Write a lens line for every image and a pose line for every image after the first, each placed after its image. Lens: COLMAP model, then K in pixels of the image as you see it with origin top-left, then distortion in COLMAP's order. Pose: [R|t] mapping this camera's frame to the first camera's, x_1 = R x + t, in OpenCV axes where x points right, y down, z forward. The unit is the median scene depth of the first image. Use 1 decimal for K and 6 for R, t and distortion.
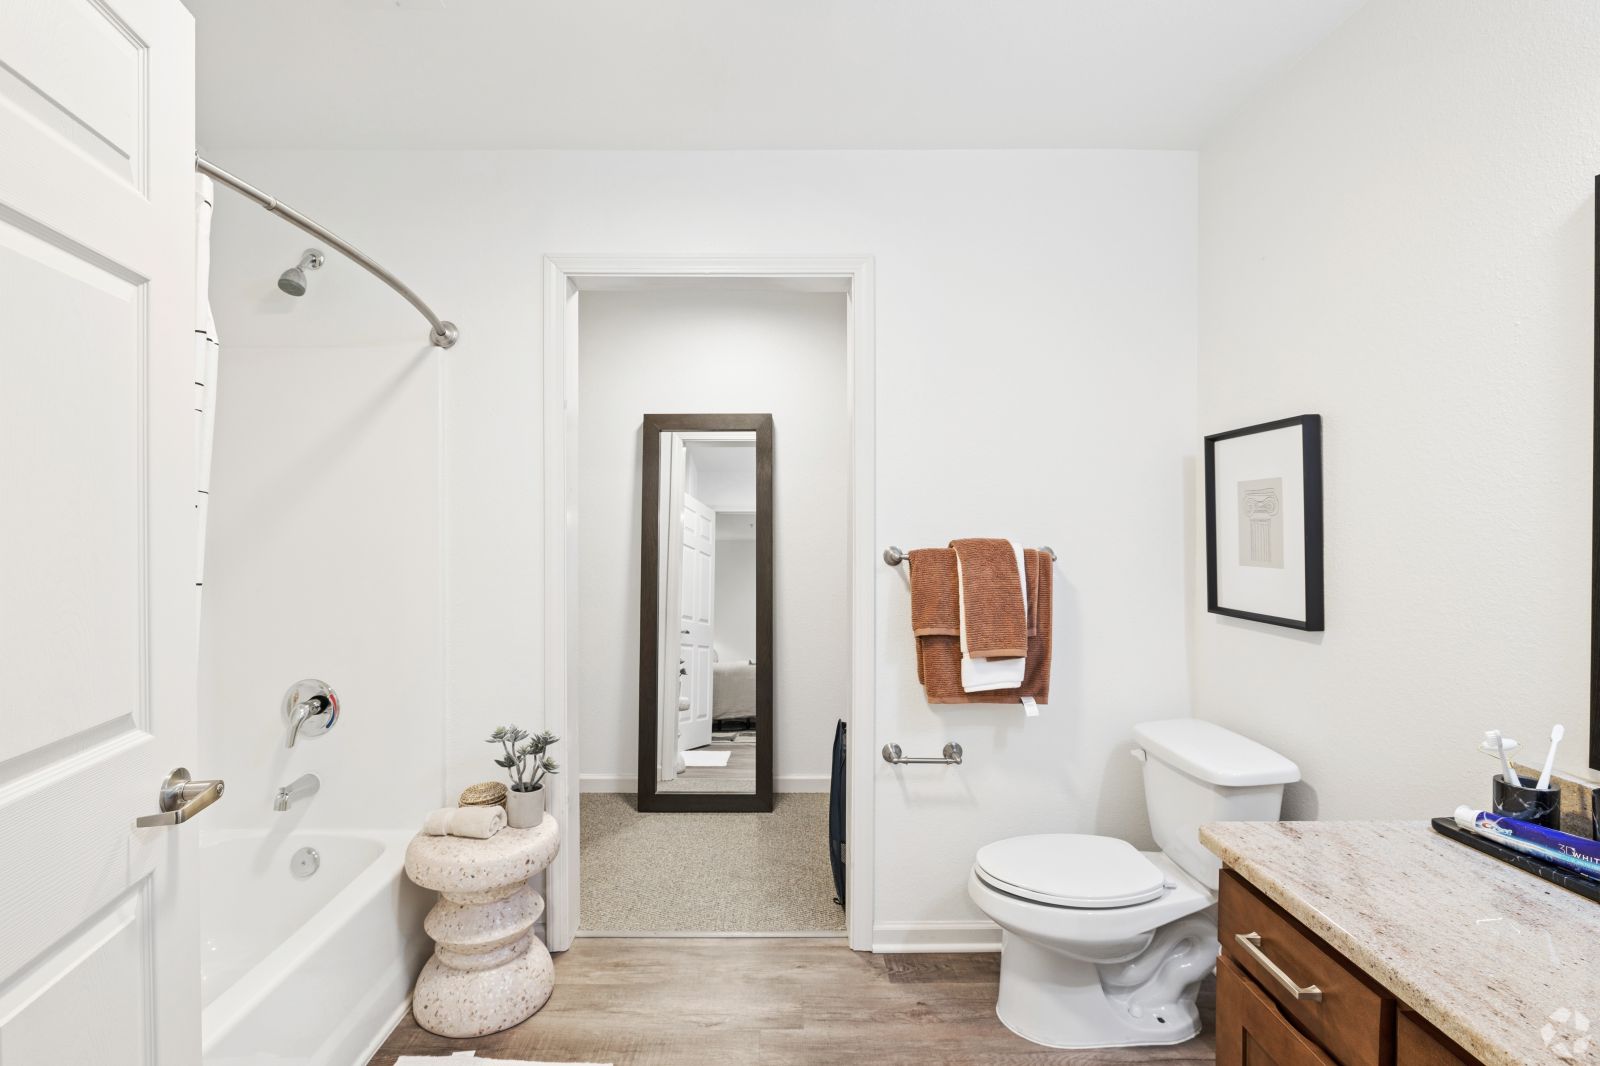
lens RADIAL K [[815.9, 0, 800.0], [0, 815.9, 533.0], [0, 0, 1]] dist [-0.015905, 0.000002]
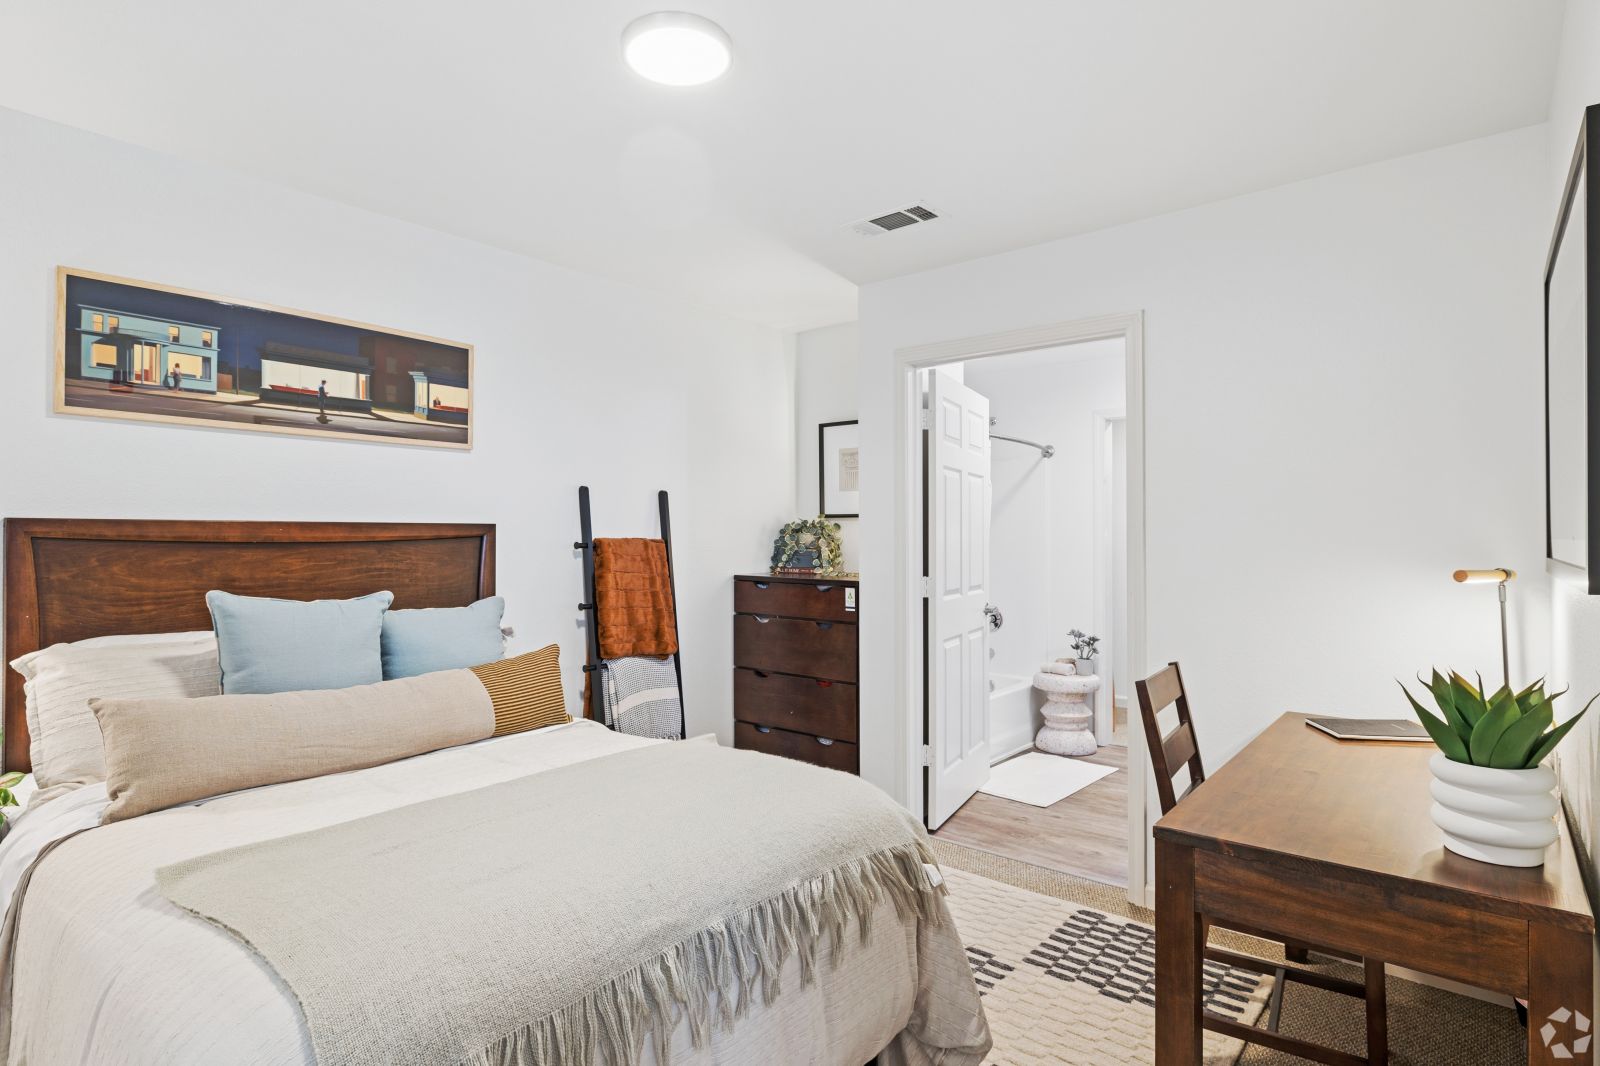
lens RADIAL K [[815.9, 0, 800.0], [0, 815.9, 533.0], [0, 0, 1]] dist [-0.015905, 0.000002]
pose [[0.769242, -0.007080, -0.638918, 0.498505], [-0.003657, 0.999873, -0.015483, 0.010166], [0.638947, 0.014246, 0.769119, -1.235776]]
